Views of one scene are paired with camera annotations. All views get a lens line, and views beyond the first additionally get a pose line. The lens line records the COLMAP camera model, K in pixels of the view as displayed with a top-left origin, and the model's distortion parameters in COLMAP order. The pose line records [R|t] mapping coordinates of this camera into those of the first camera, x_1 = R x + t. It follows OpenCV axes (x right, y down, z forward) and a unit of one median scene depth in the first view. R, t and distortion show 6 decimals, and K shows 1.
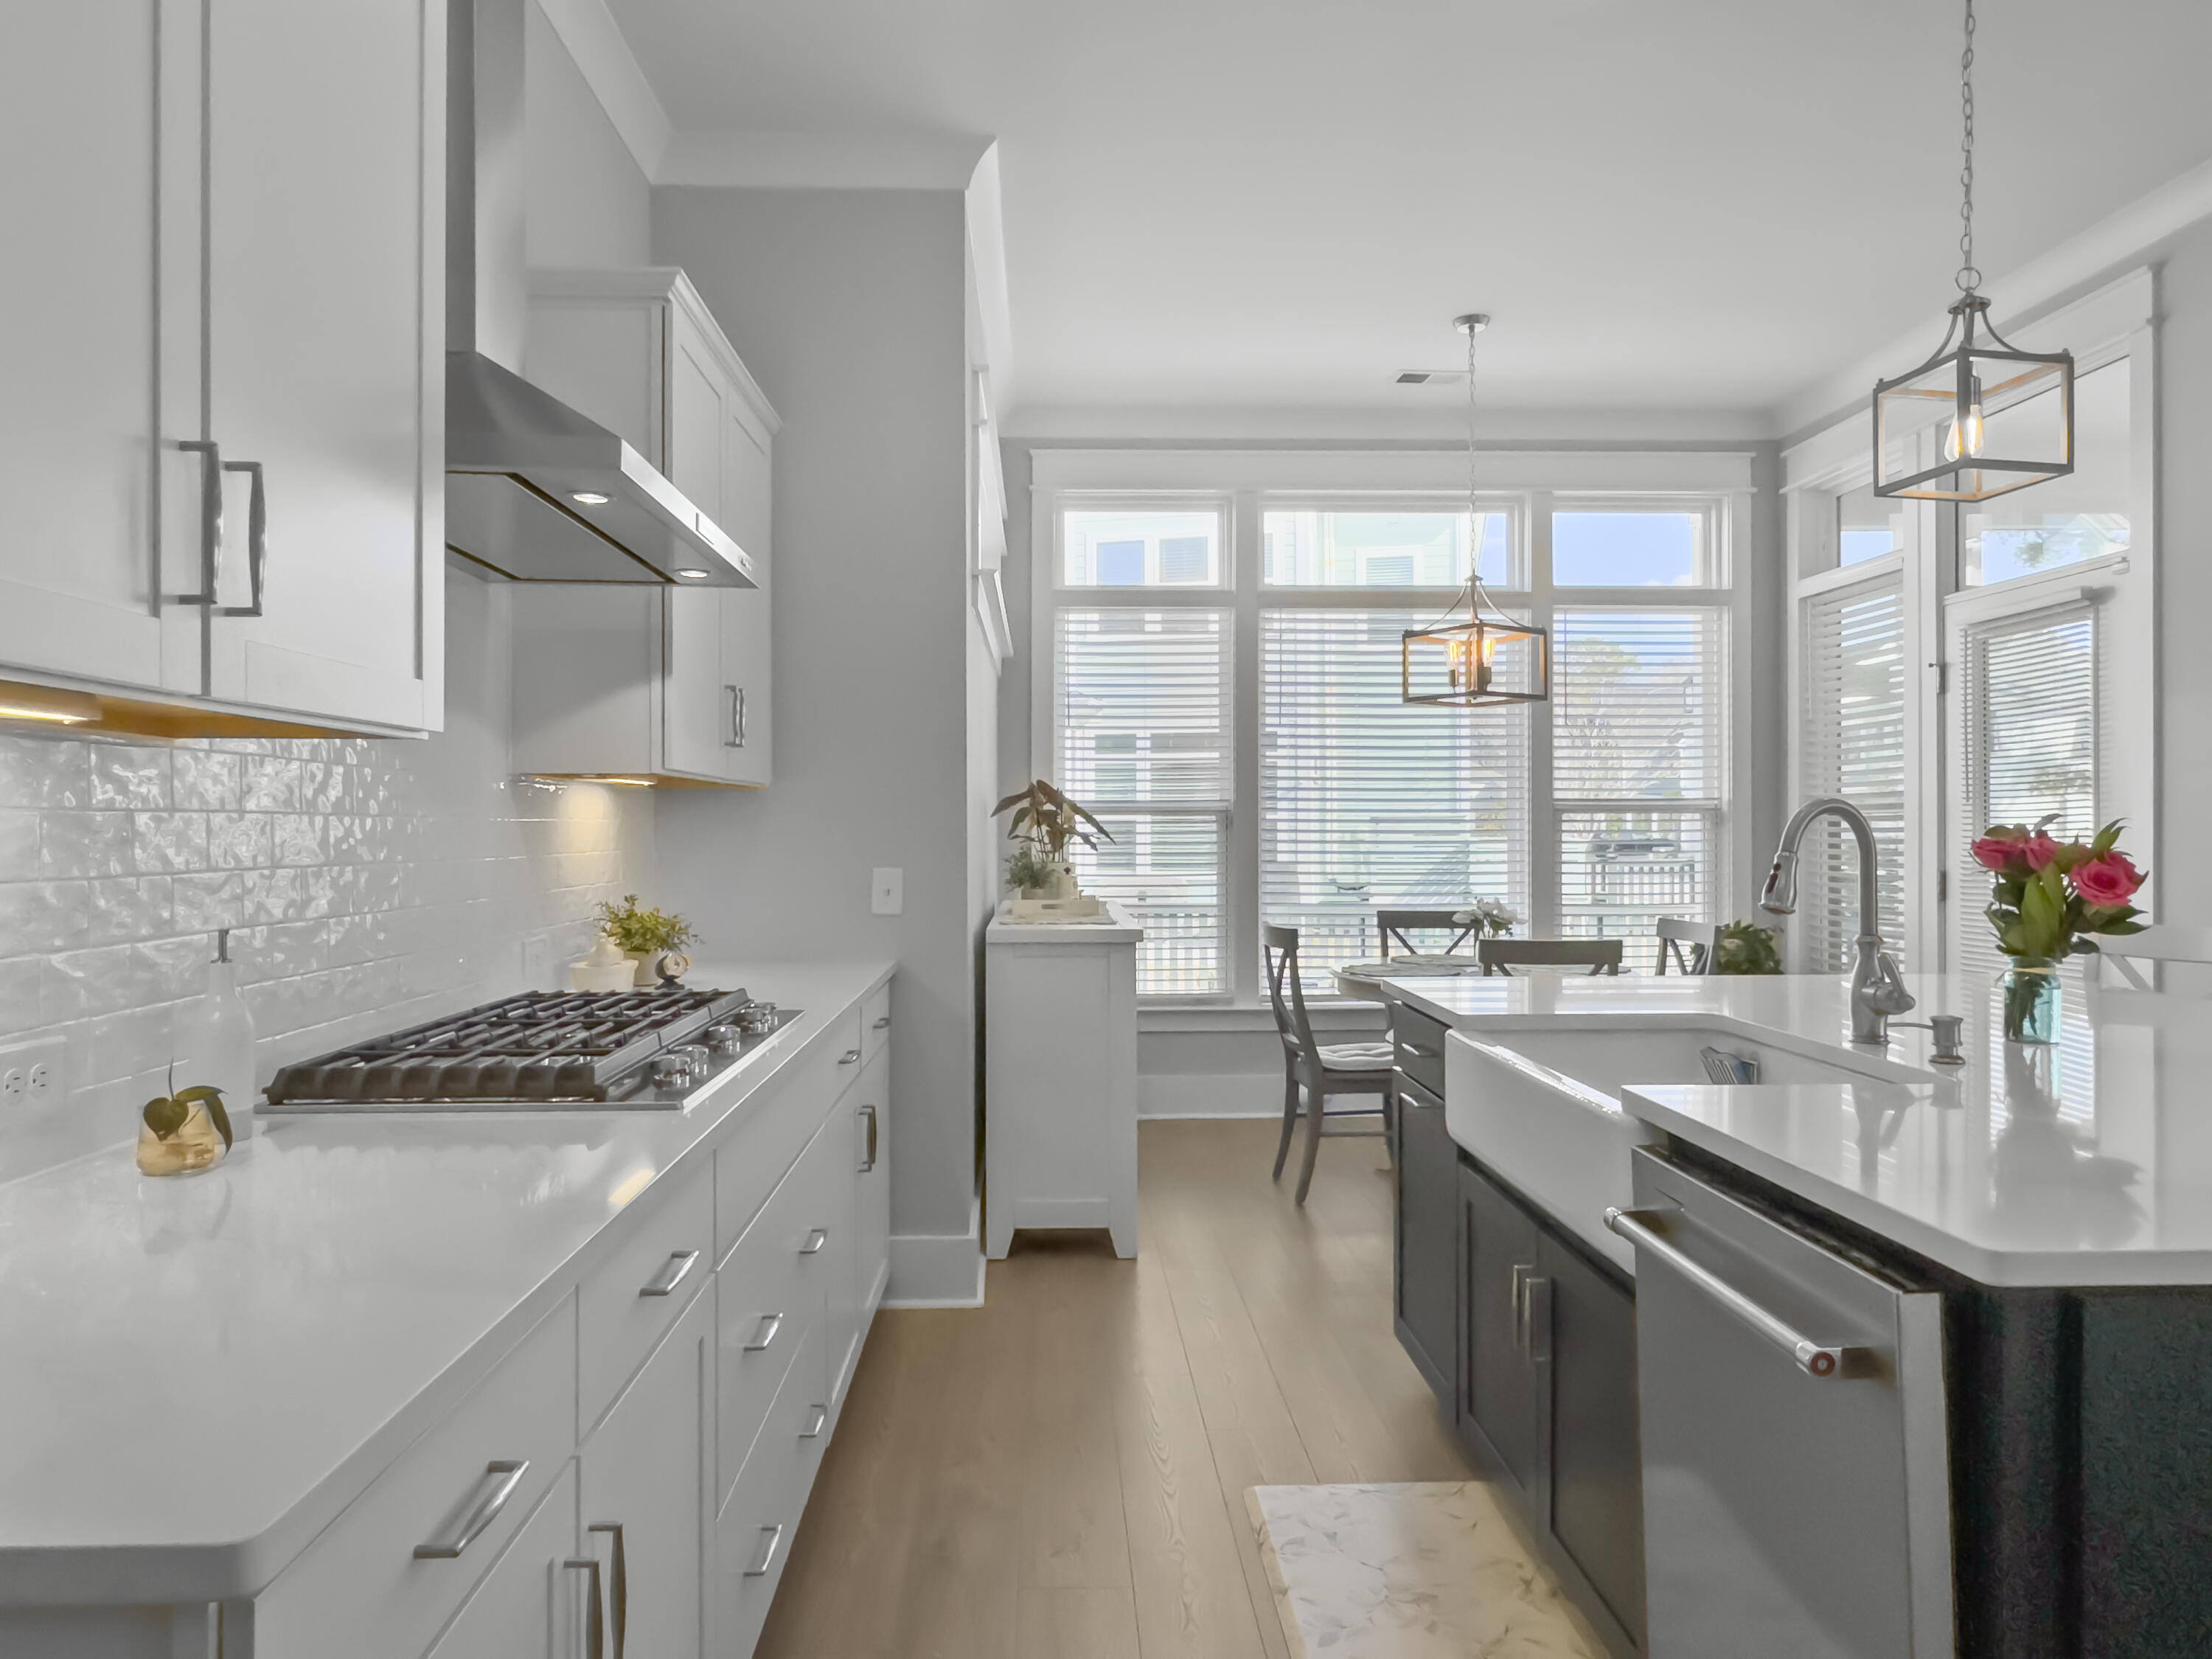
lens RADIAL K [[1479.0, 0, 1104.8], [0, 1479.0, 825.0], [0, 0, 1]] dist [-0.004676, -0.000367]
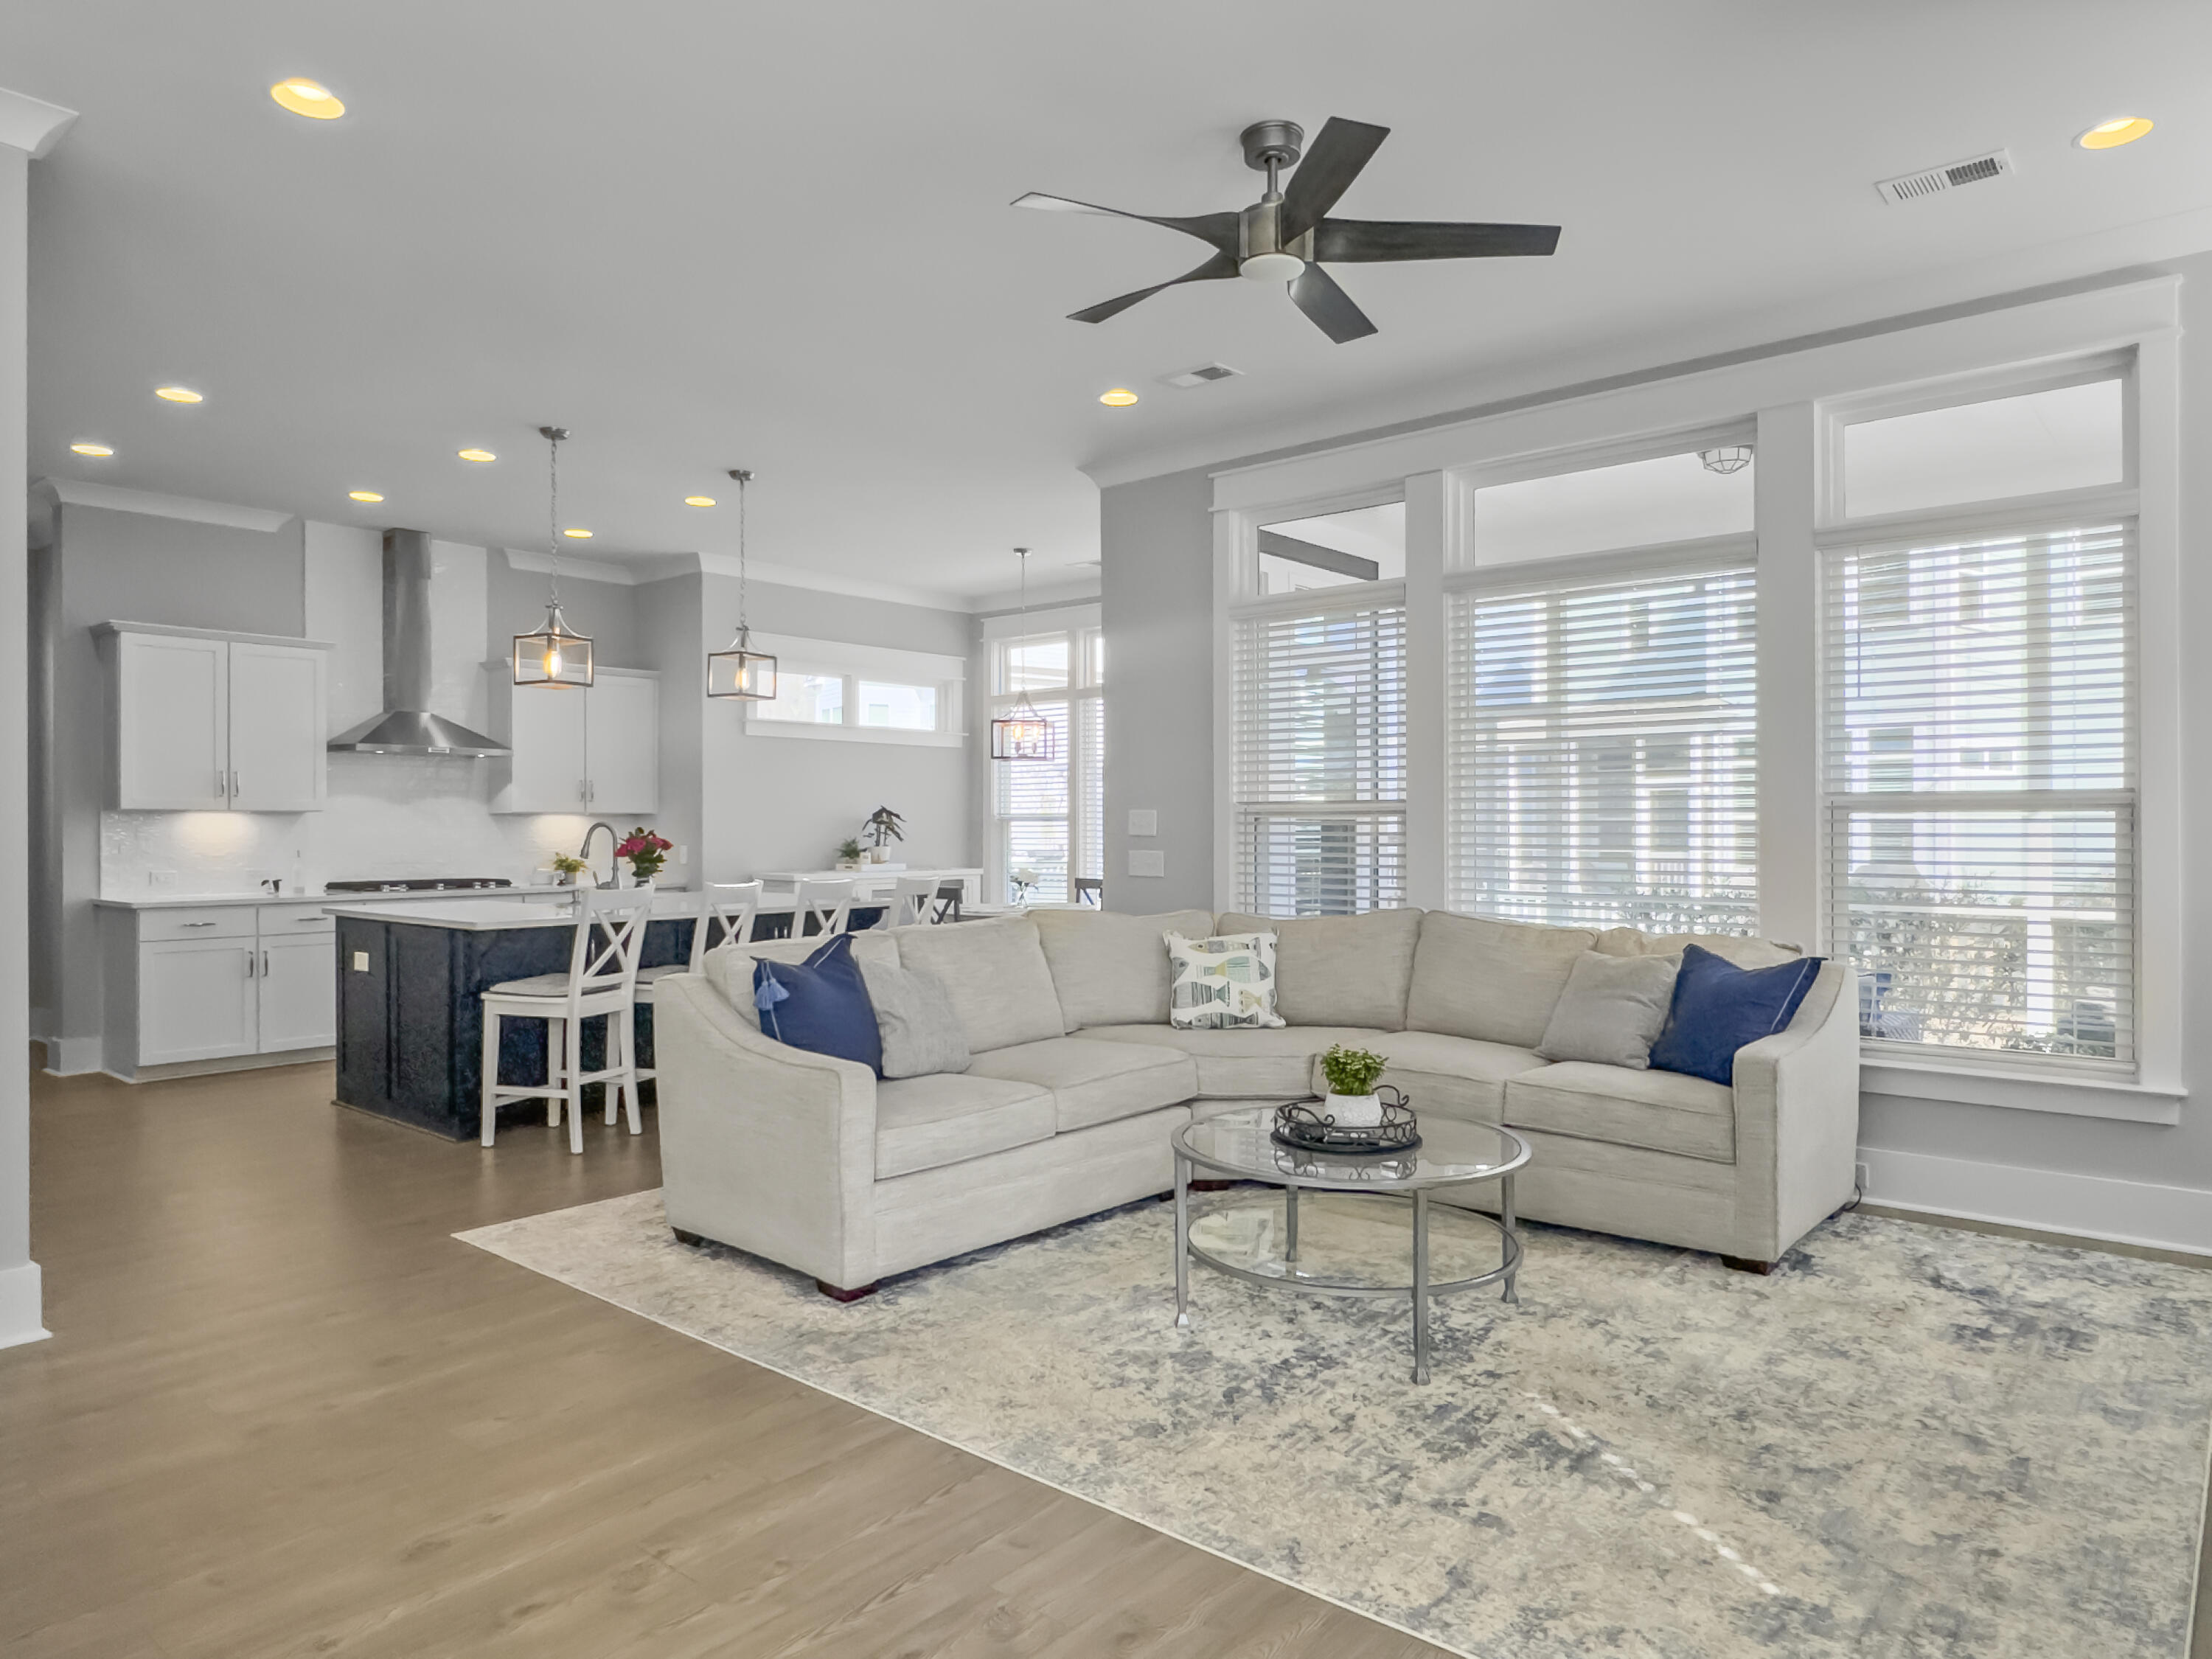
lens RADIAL K [[1412.5, 0, 1108.9], [0, 1412.5, 830.4], [0, 0, 1]] dist [-0.000942, -0.003121]
pose [[0.742537, 0.004856, -0.669788, 1.208224], [-0.000943, 0.999980, 0.006205, -0.006200], [0.669805, -0.003976, 0.742527, -0.180233]]
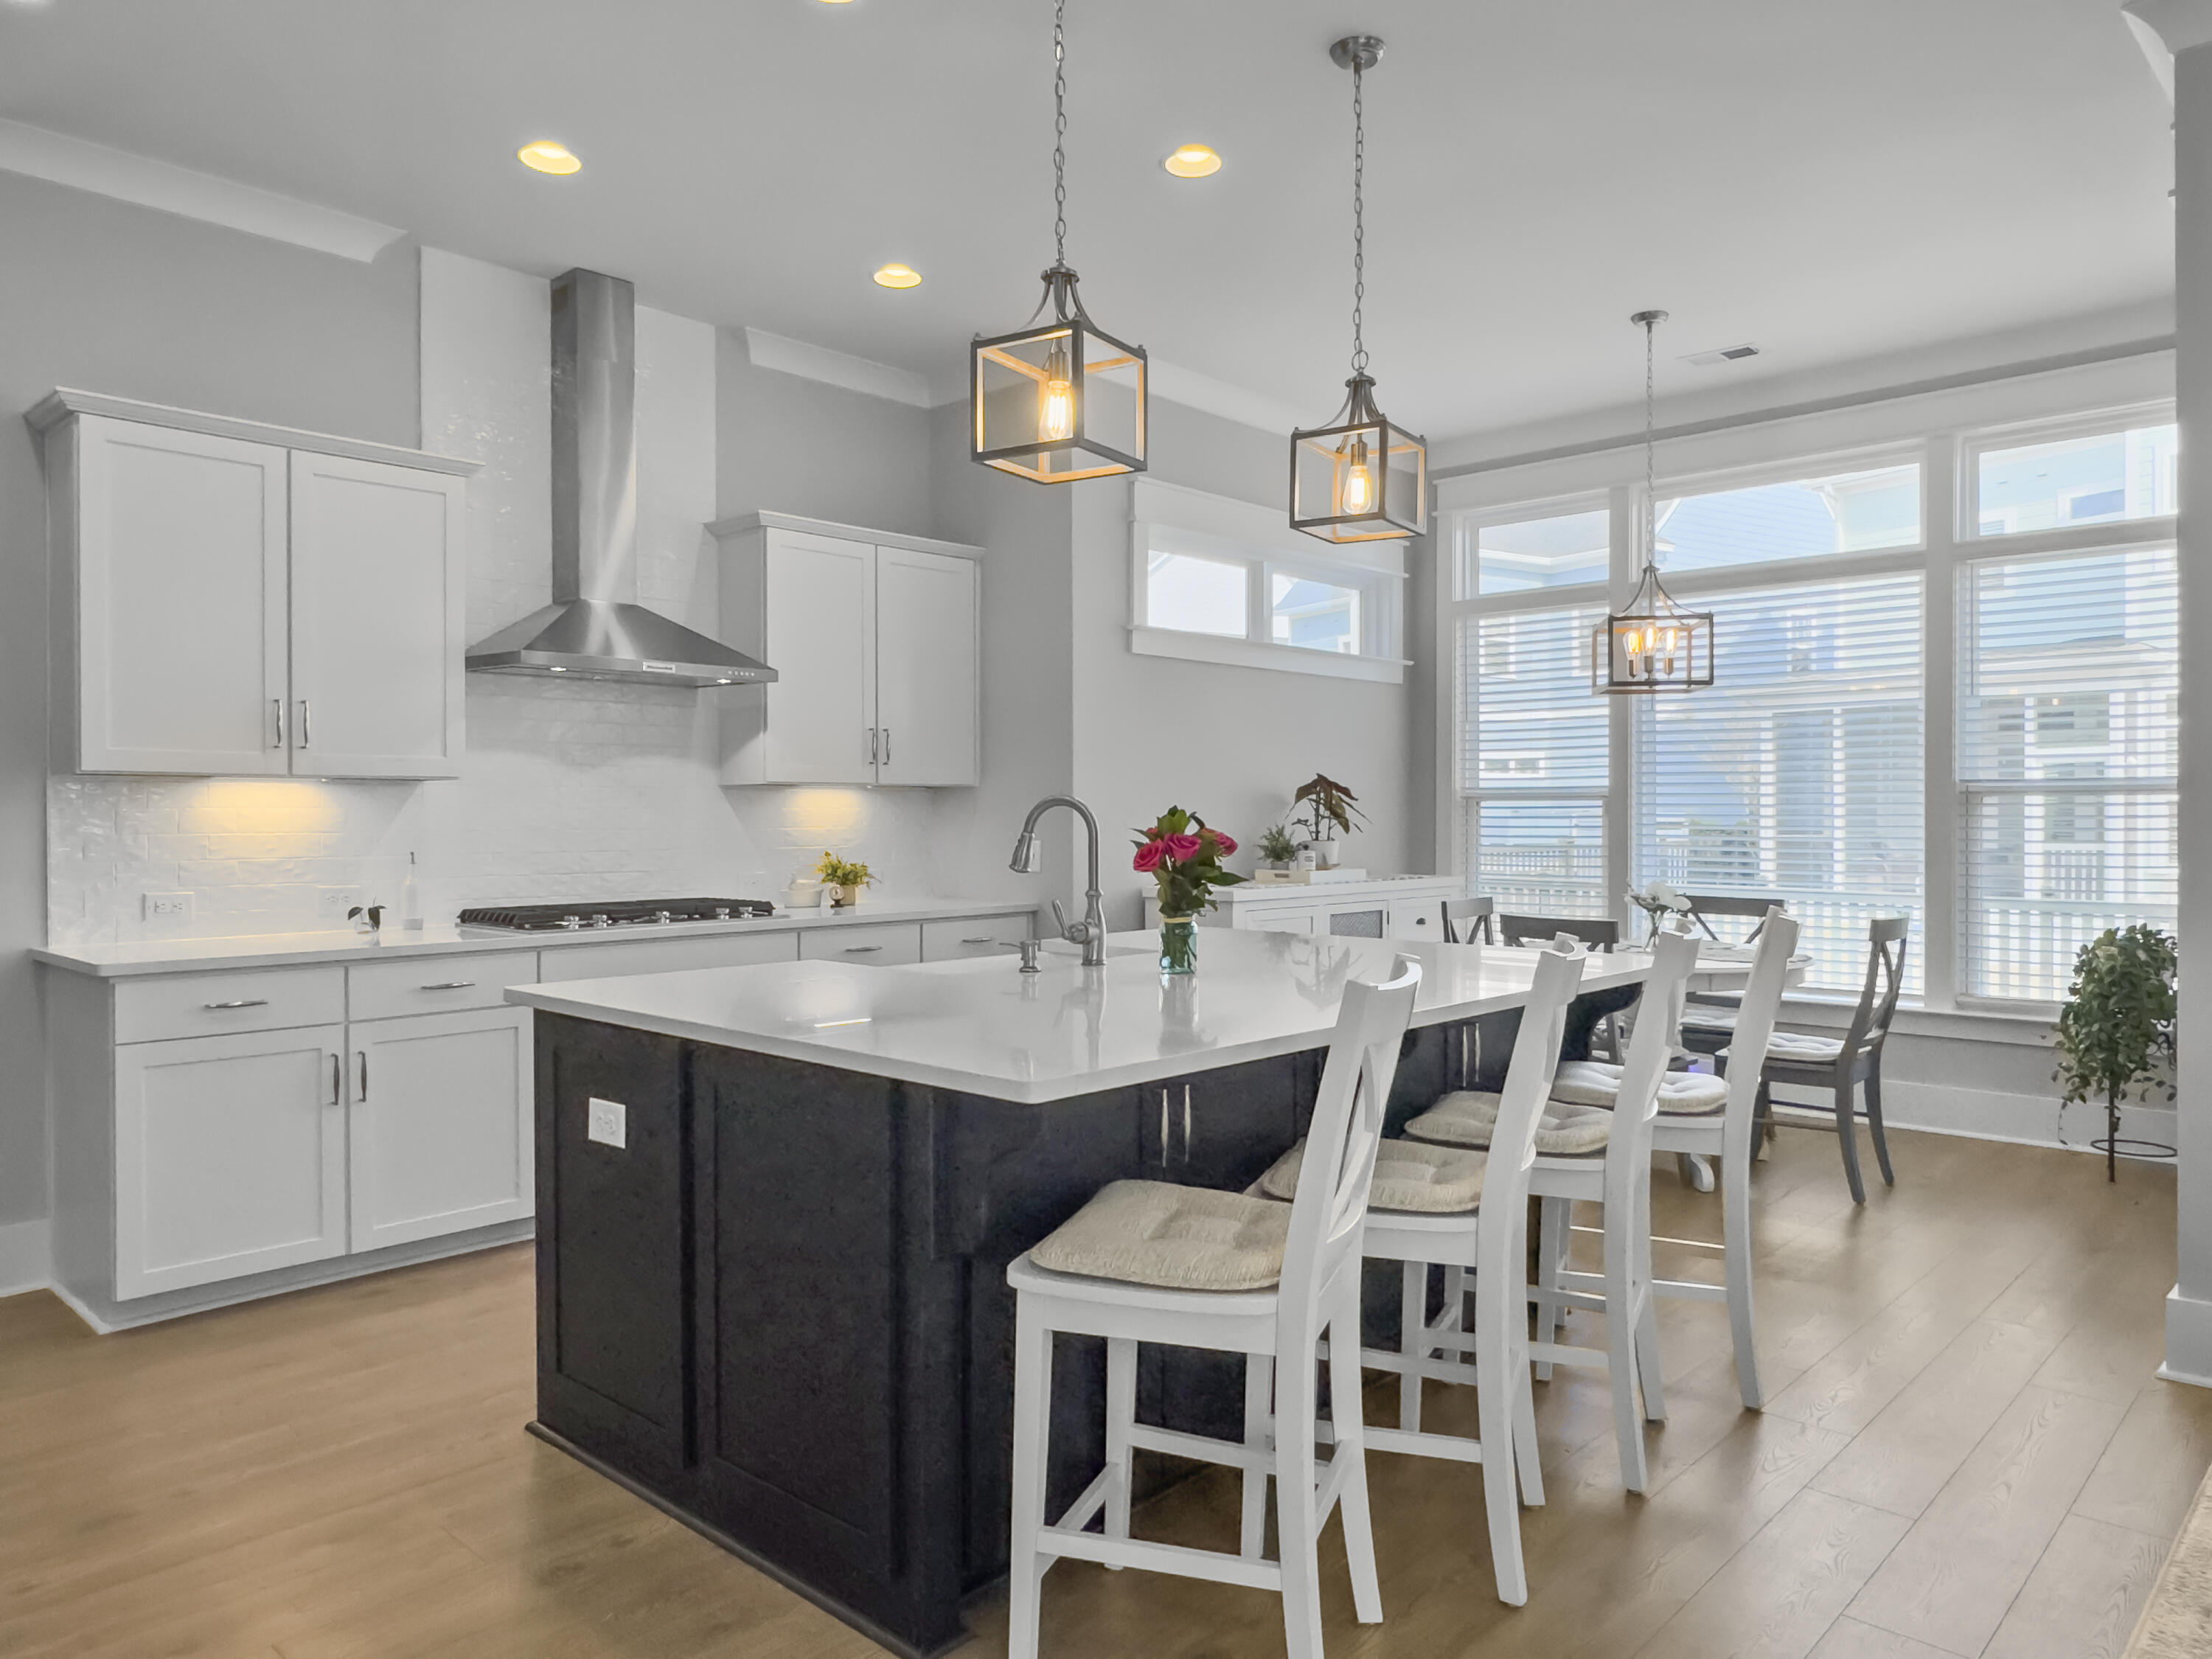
lens RADIAL K [[1510.3, 0, 1105.2], [0, 1510.3, 823.6], [0, 0, 1]] dist [-0.002150, -0.006736]
pose [[0.709415, 0.010364, -0.704715, 0.581757], [-0.001547, 0.999912, 0.013149, -0.003383], [0.704790, -0.008238, 0.709368, -0.011201]]
